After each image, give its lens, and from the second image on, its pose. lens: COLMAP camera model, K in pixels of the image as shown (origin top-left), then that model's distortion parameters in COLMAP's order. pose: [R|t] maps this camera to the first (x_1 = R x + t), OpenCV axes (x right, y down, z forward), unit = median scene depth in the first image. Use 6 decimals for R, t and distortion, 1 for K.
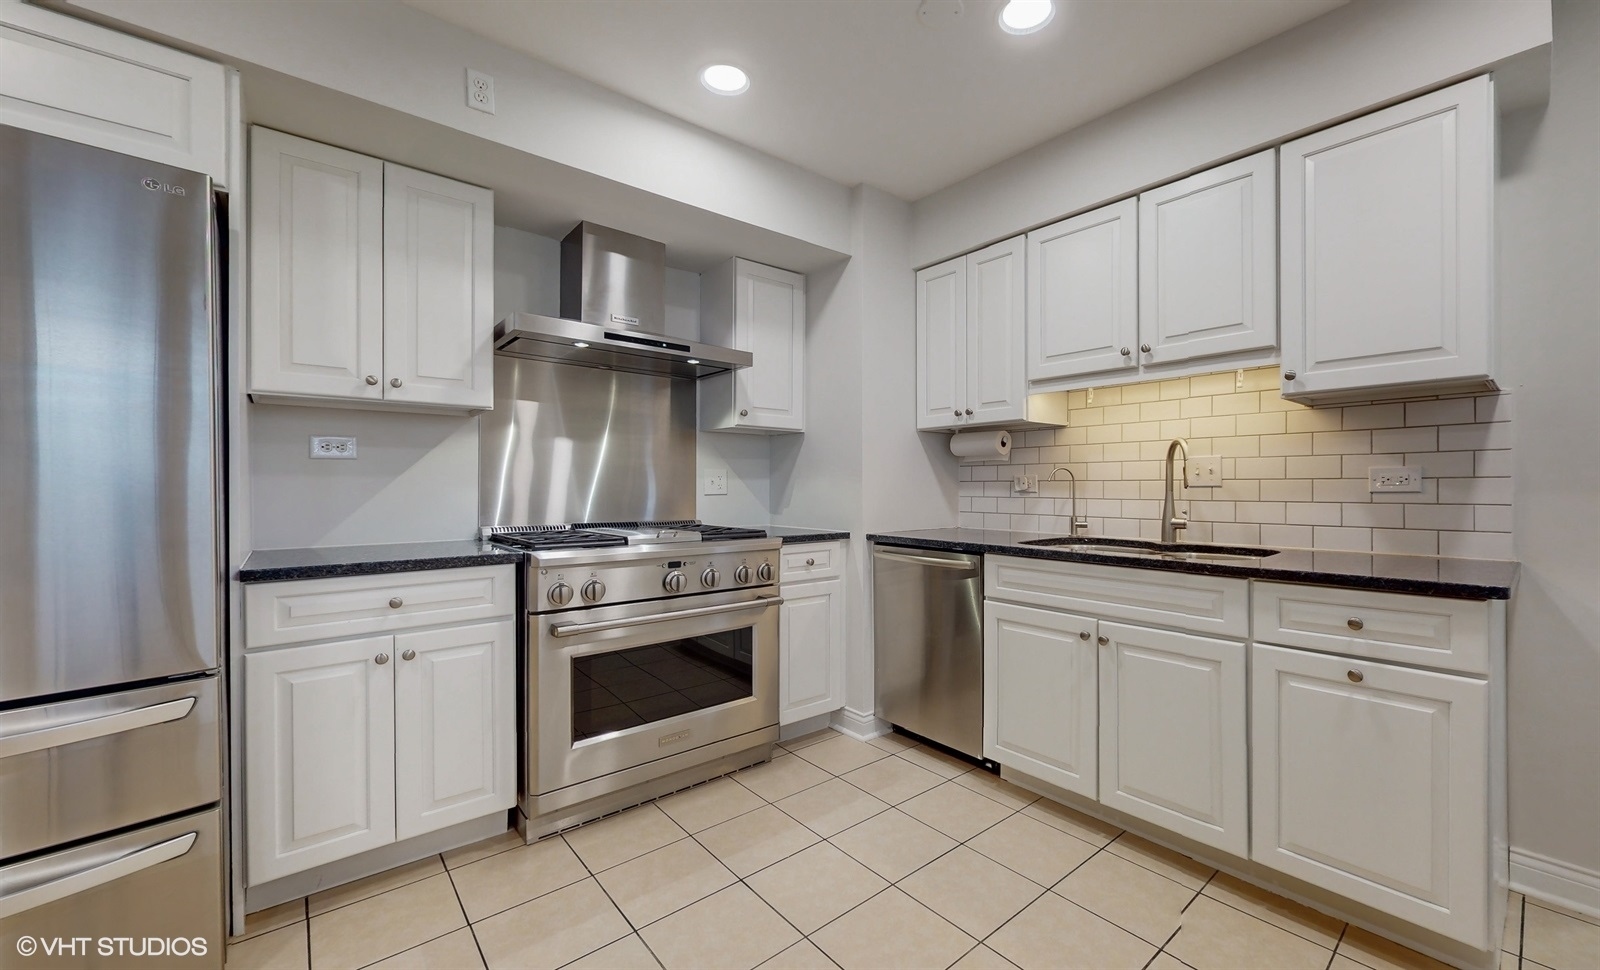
lens RADIAL K [[641.0, 0, 873.0], [0, 641.0, 489.1], [0, 0, 1]] dist [0.002072, 0.000608]
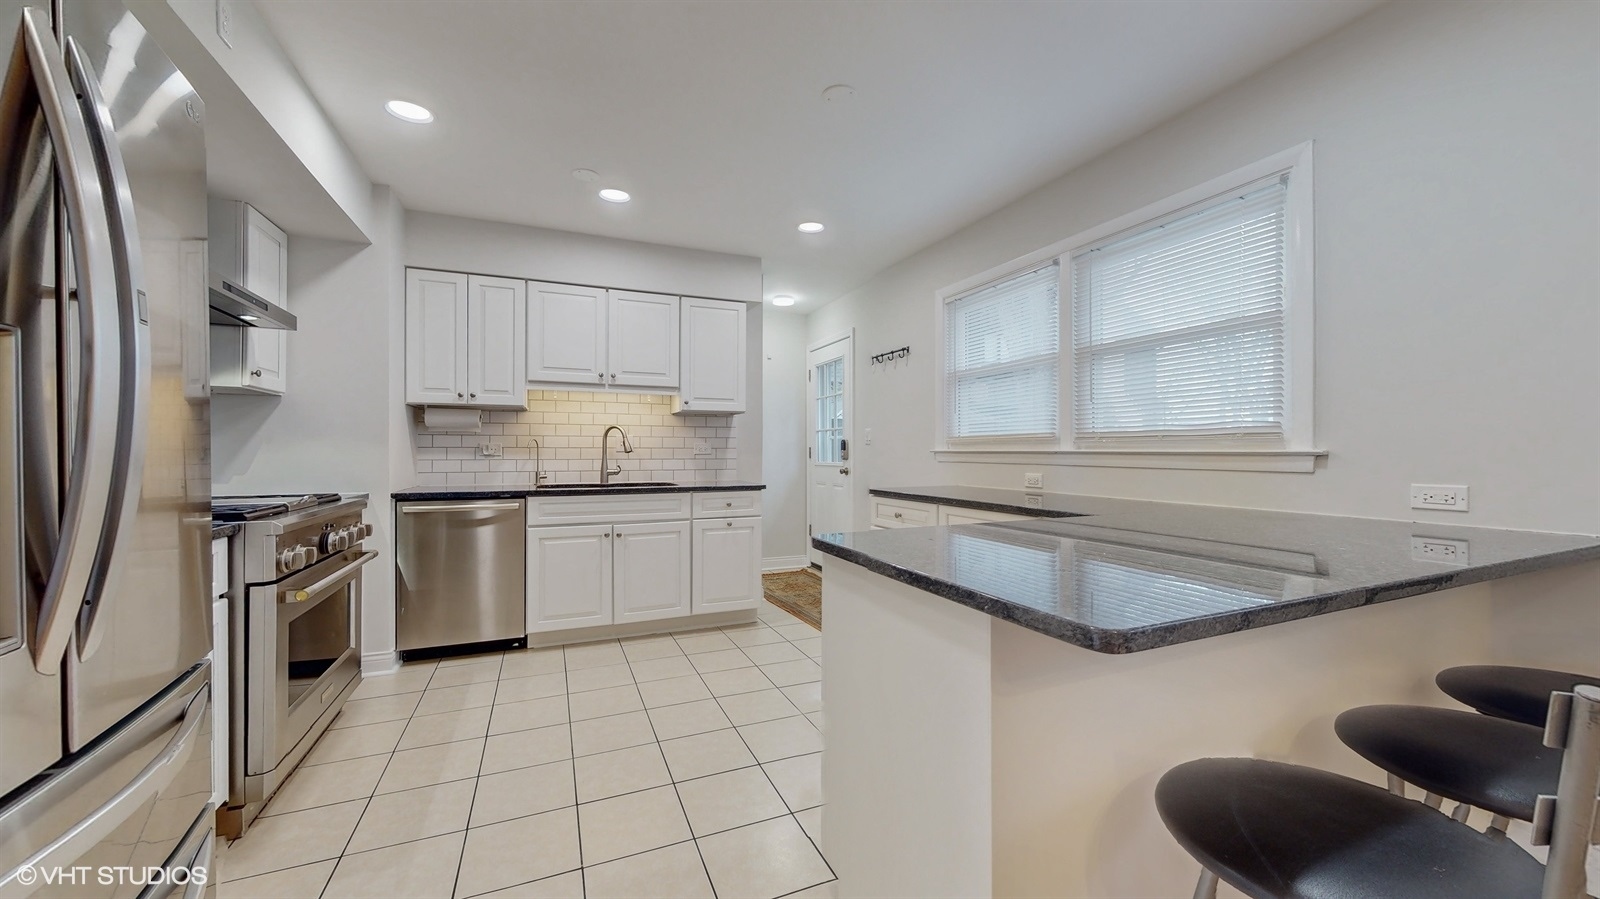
lens RADIAL K [[584.7, 0, 799.0], [0, 584.7, 453.8], [0, 0, 1]] dist [-0.002464, -0.000030]
pose [[0.335221, -0.001239, 0.942139, -0.871964], [0.003878, 0.999992, -0.000065, 0.003901], [-0.942131, 0.003675, 0.335224, -0.040674]]
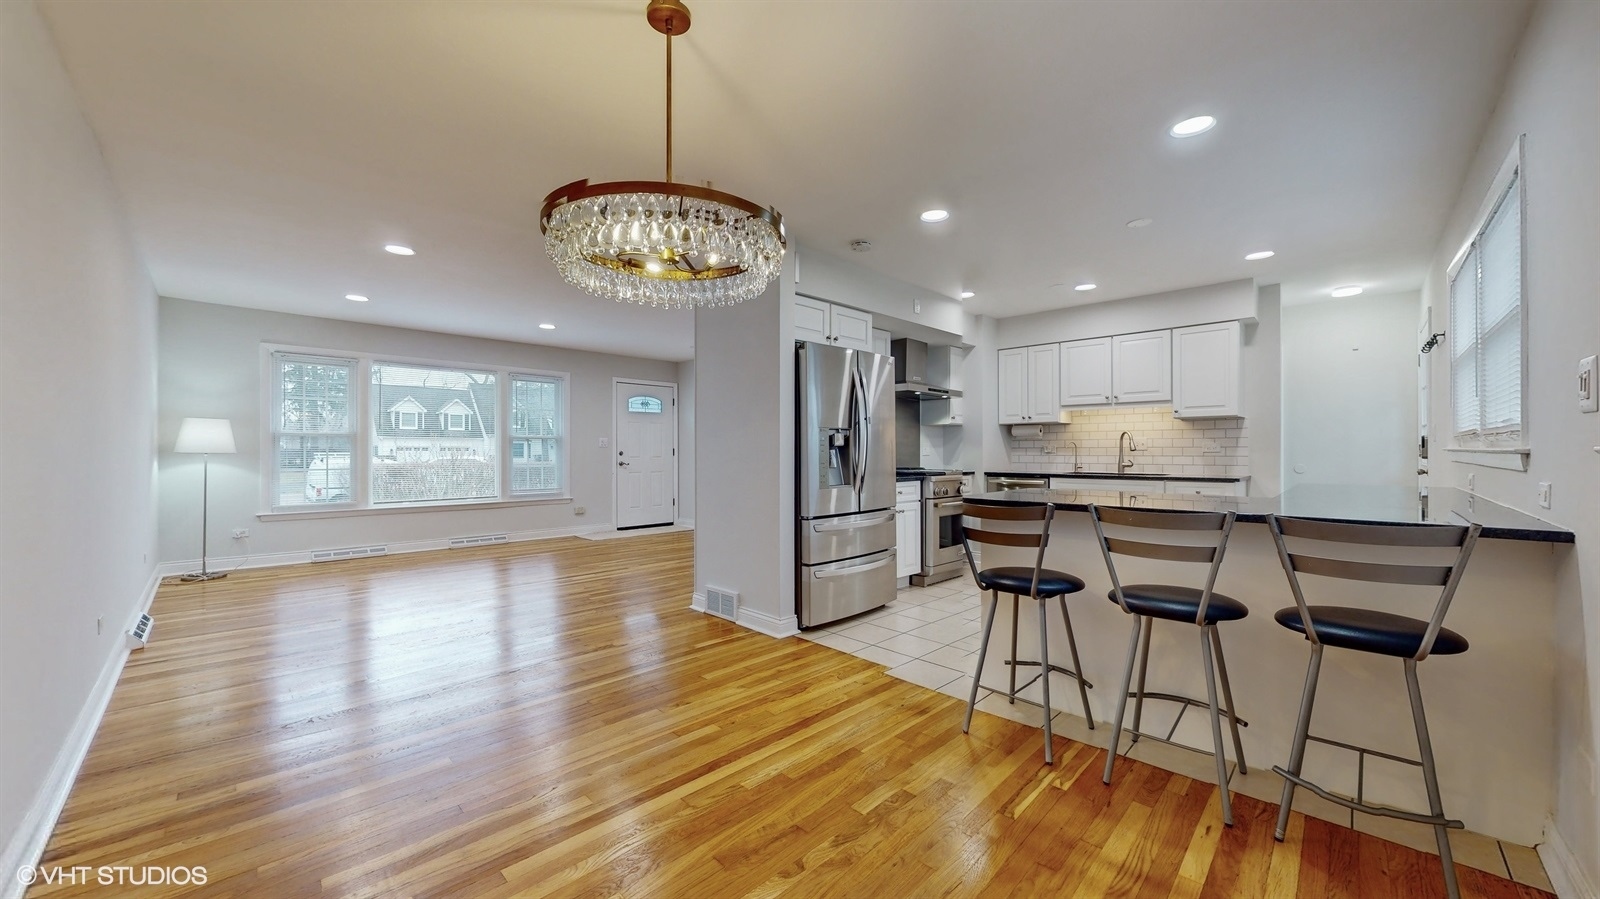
lens RADIAL K [[584.7, 0, 798.2], [0, 584.7, 448.2], [0, 0, 1]] dist [-0.002464, -0.000030]
pose [[0.996292, -0.001772, 0.086020, -0.953774], [0.002638, 0.999947, -0.009962, 0.006756], [-0.085998, 0.010152, 0.996244, -1.096852]]
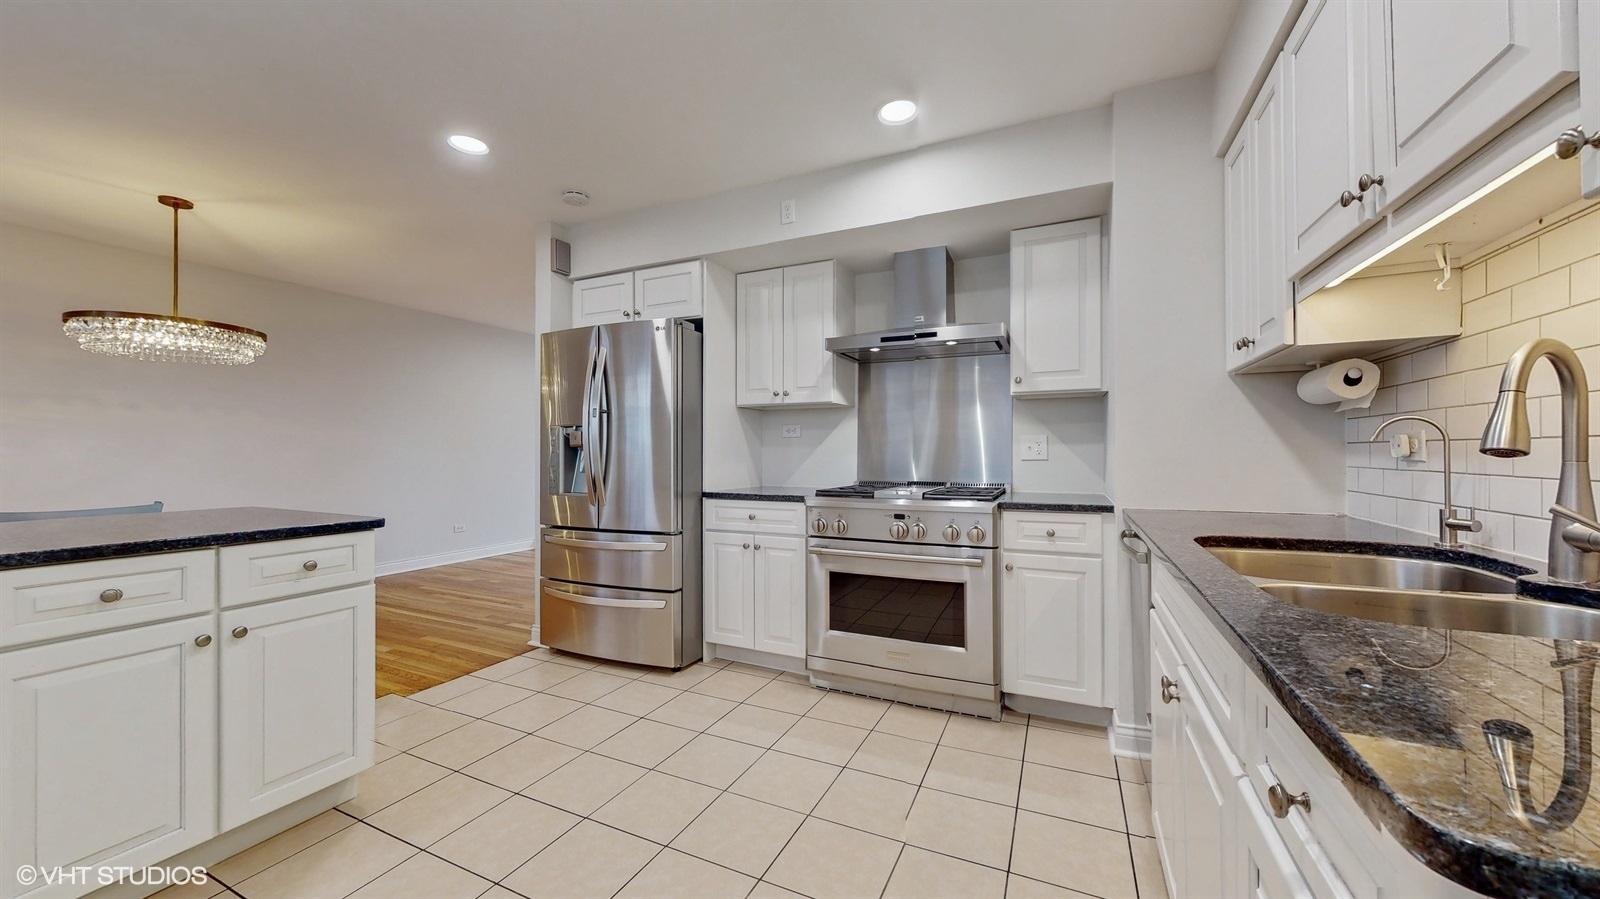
lens RADIAL K [[584.7, 0, 792.7], [0, 584.7, 450.9], [0, 0, 1]] dist [-0.002464, -0.000030]
pose [[0.366595, -0.003456, -0.930374, 0.630762], [-0.000478, 0.999992, -0.003903, -0.002841], [0.930380, 0.001875, 0.366591, 0.377587]]
